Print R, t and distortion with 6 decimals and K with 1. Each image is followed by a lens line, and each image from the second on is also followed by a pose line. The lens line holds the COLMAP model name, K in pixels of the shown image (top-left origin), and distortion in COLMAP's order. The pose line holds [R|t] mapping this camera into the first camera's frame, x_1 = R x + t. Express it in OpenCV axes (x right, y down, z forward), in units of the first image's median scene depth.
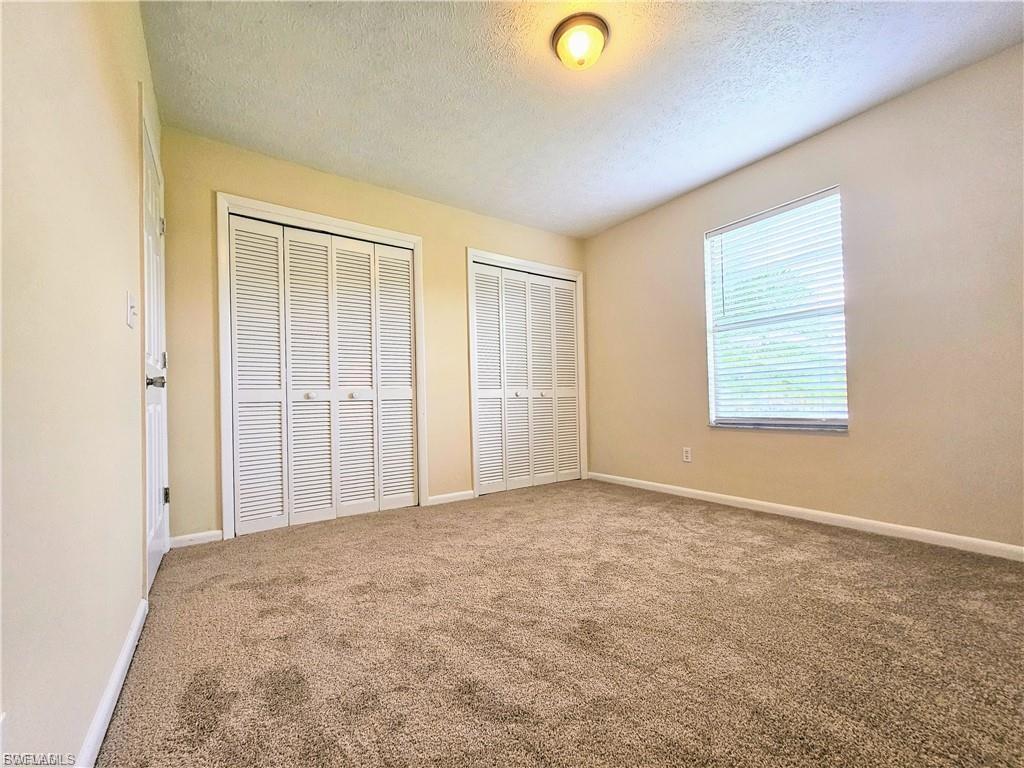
lens RADIAL K [[420.7, 0, 512.1], [0, 420.7, 395.1], [0, 0, 1]] dist [0.000825, 0.000096]
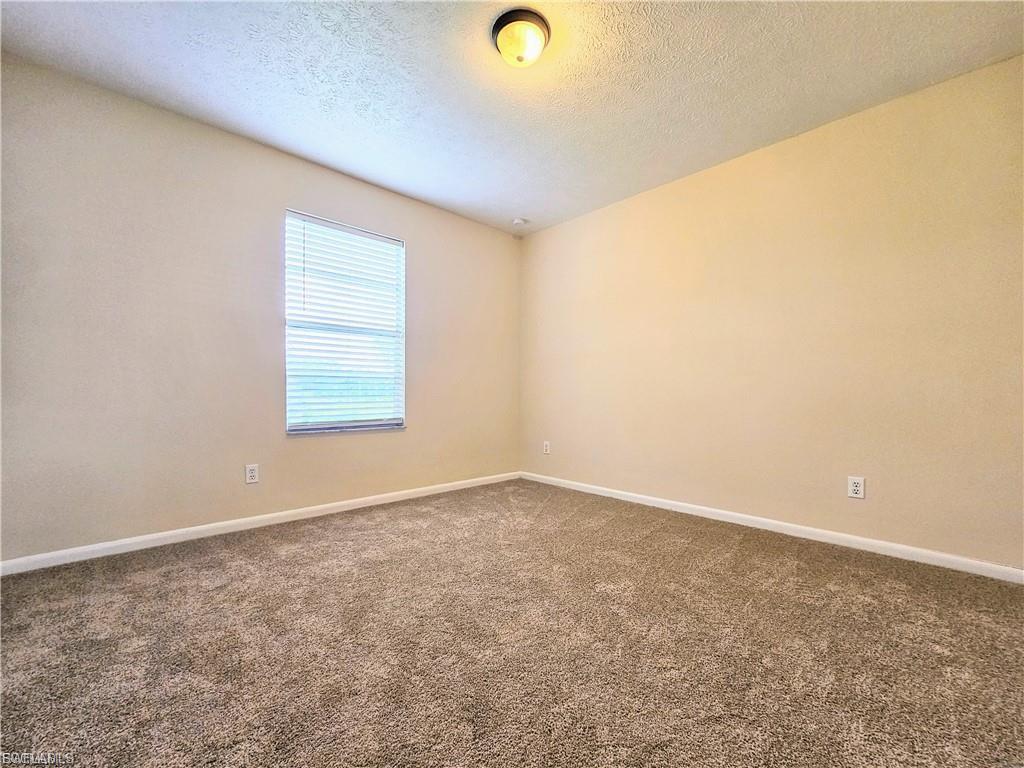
lens RADIAL K [[420.7, 0, 512.1], [0, 420.7, 395.1], [0, 0, 1]] dist [0.000825, 0.000096]
pose [[-0.147198, 0.014014, 0.989008, -0.486783], [-0.020455, 0.999643, -0.017209, -0.000930], [-0.988895, -0.022763, -0.146859, 0.716129]]
